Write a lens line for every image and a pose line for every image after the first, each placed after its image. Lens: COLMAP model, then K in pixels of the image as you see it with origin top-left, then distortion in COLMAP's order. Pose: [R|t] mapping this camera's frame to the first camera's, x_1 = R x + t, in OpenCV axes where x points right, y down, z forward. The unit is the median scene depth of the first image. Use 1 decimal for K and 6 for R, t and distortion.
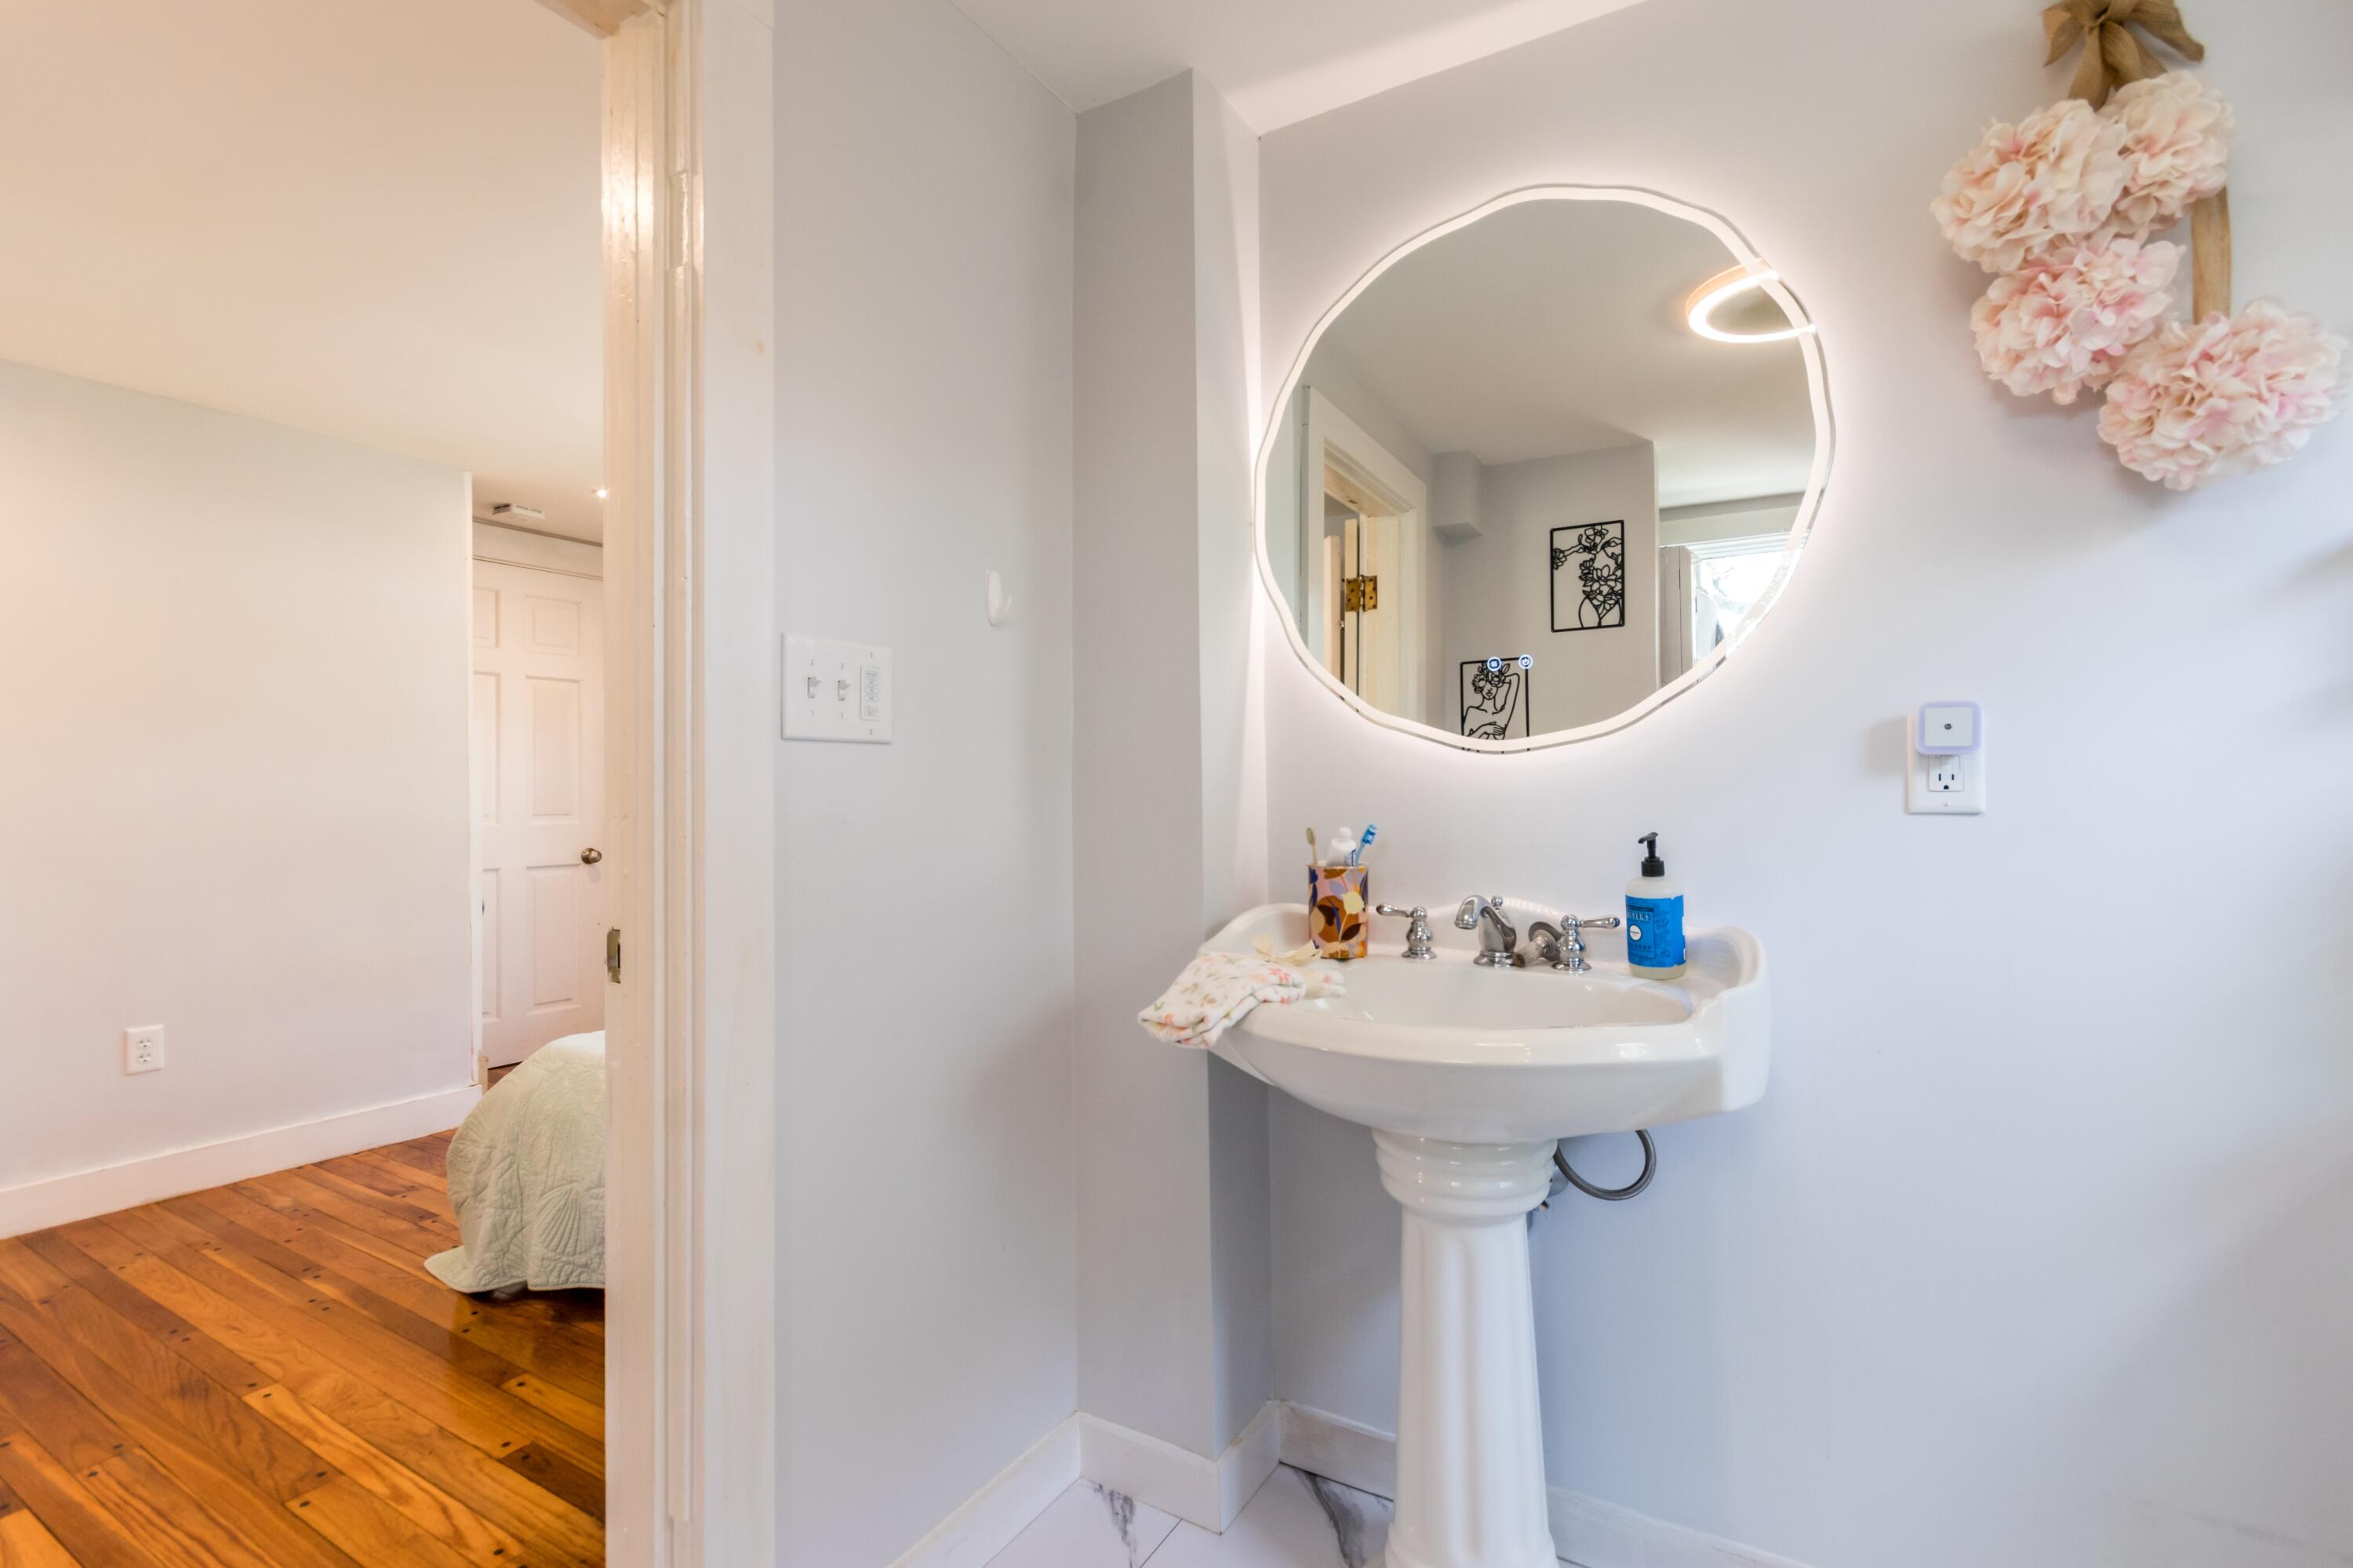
lens RADIAL K [[1083.8, 0, 1183.3], [0, 1083.8, 813.8], [0, 0, 1]] dist [0.000478, 0.000317]
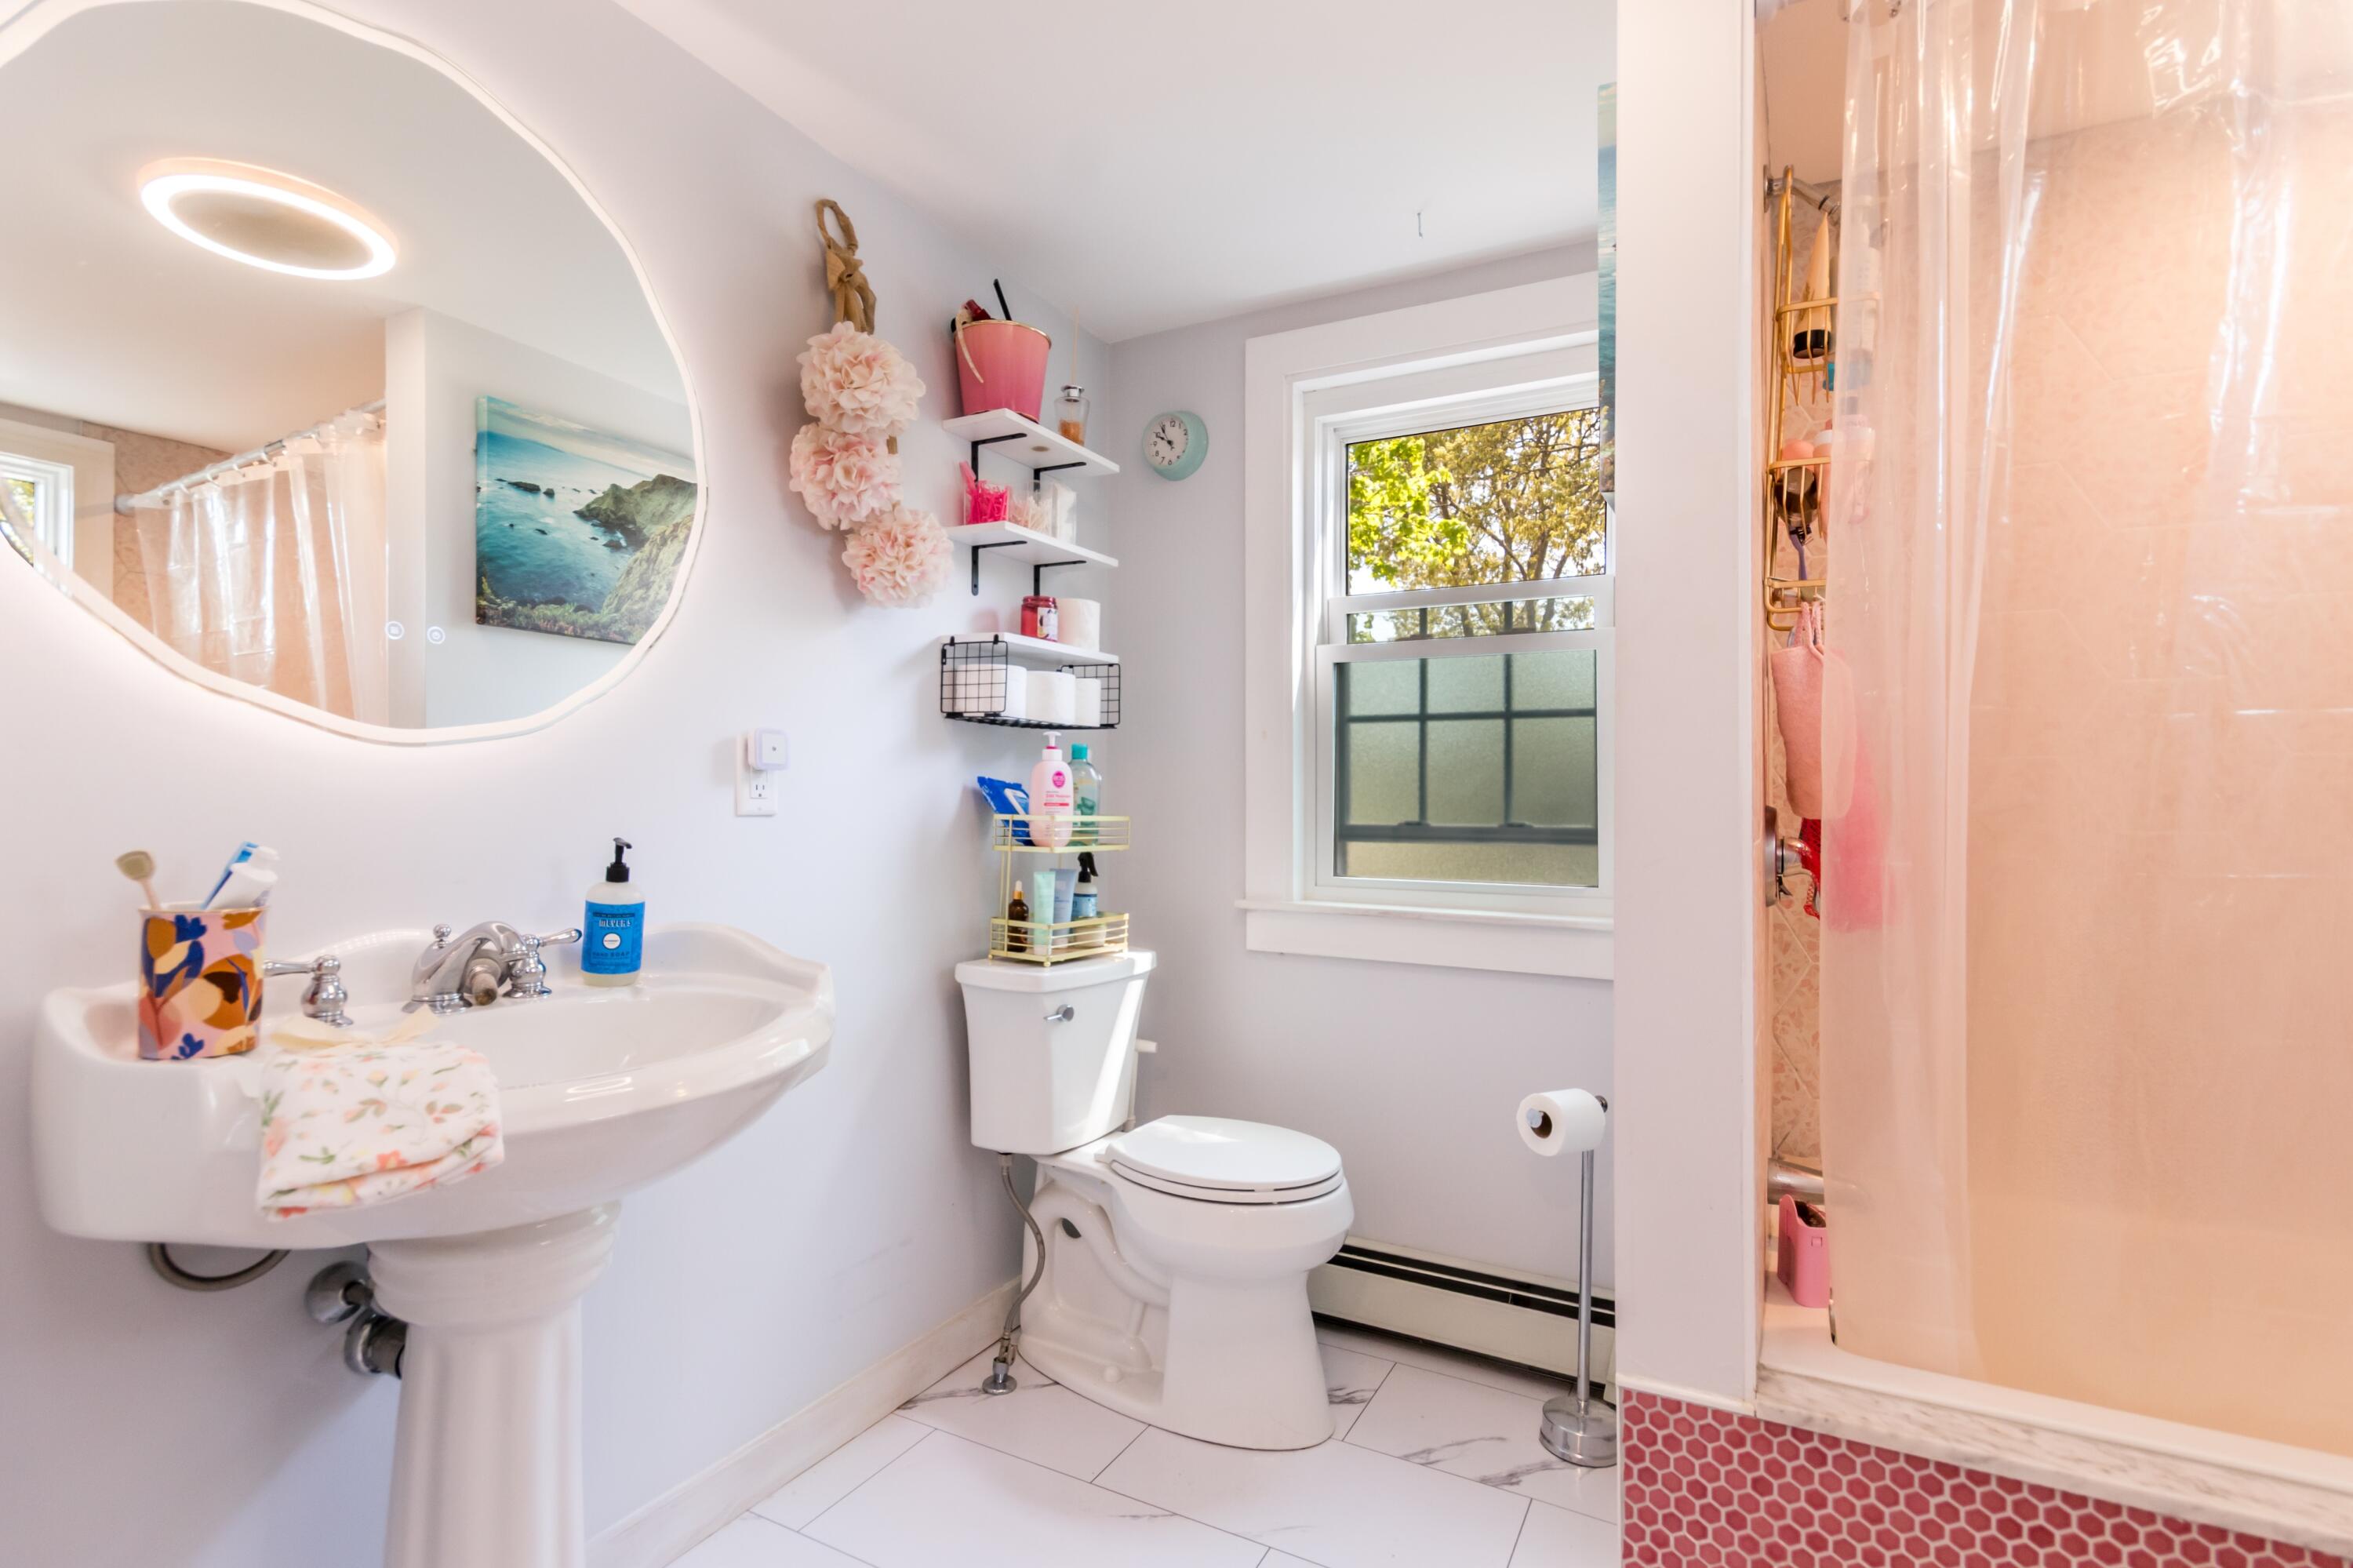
lens RADIAL K [[1143.6, 0, 1176.5], [0, 1143.6, 784.0], [0, 0, 1]] dist [0.000320, 0.000926]
pose [[-0.044976, 0.020134, 0.998785, -0.600179], [0.014250, 0.999708, -0.019511, -0.003494], [-0.998886, 0.013356, -0.045250, 0.516496]]
